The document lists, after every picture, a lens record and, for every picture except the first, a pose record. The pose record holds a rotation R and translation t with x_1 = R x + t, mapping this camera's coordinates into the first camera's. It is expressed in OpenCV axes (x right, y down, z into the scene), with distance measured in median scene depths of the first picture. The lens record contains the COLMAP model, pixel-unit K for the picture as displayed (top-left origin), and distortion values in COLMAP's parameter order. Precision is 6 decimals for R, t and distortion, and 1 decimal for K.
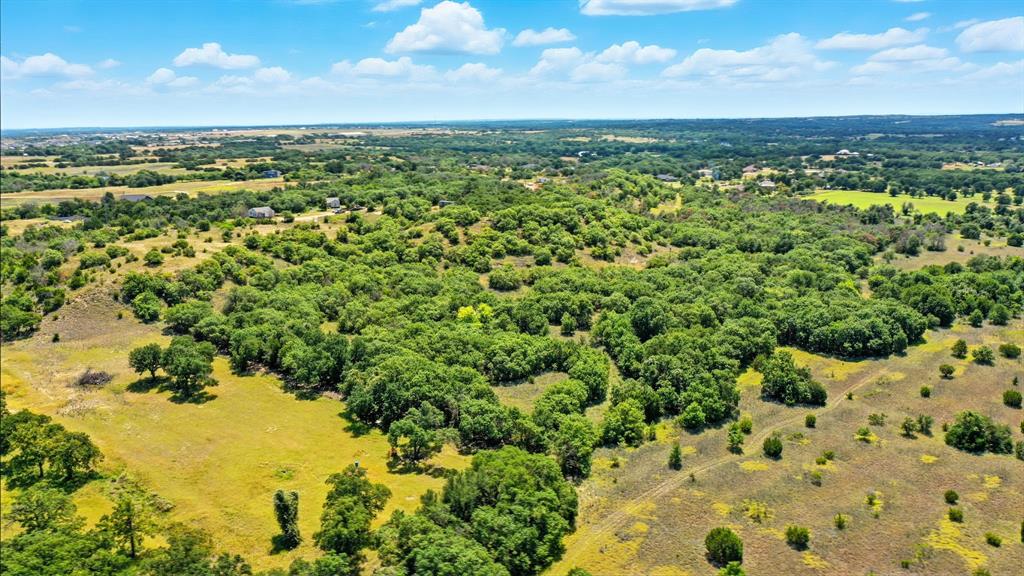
lens RADIAL K [[805.9, 0, 512.6], [0, 805.9, 286.6], [0, 0, 1]] dist [-0.005265, -0.002093]
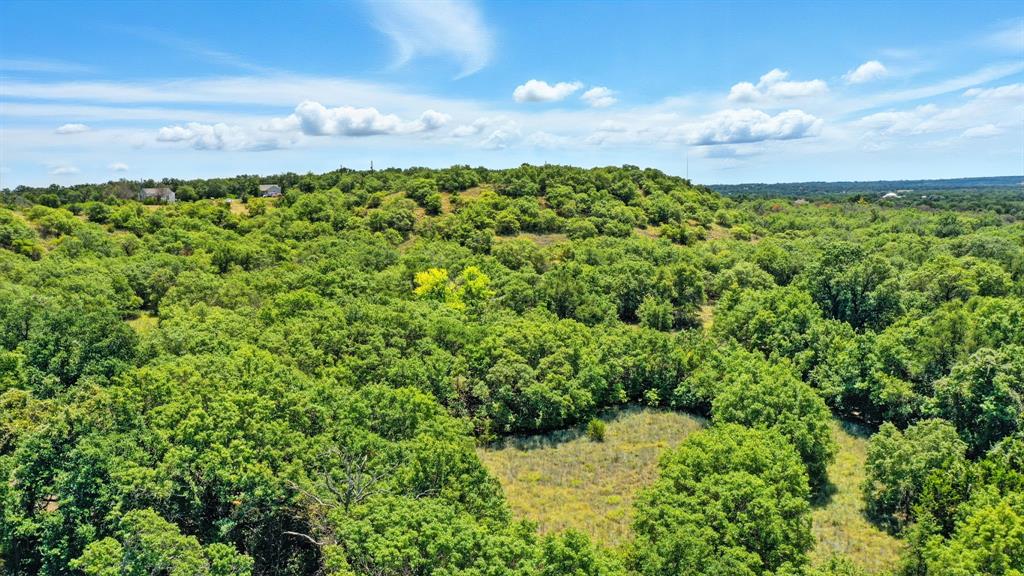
lens RADIAL K [[805.9, 0, 508.0], [0, 805.9, 281.4], [0, 0, 1]] dist [-0.005265, -0.002093]
pose [[0.999763, -0.007015, -0.020618, -0.006631], [0.005037, 0.995512, -0.094500, 0.069040], [0.021189, 0.094374, 0.995311, 0.529716]]
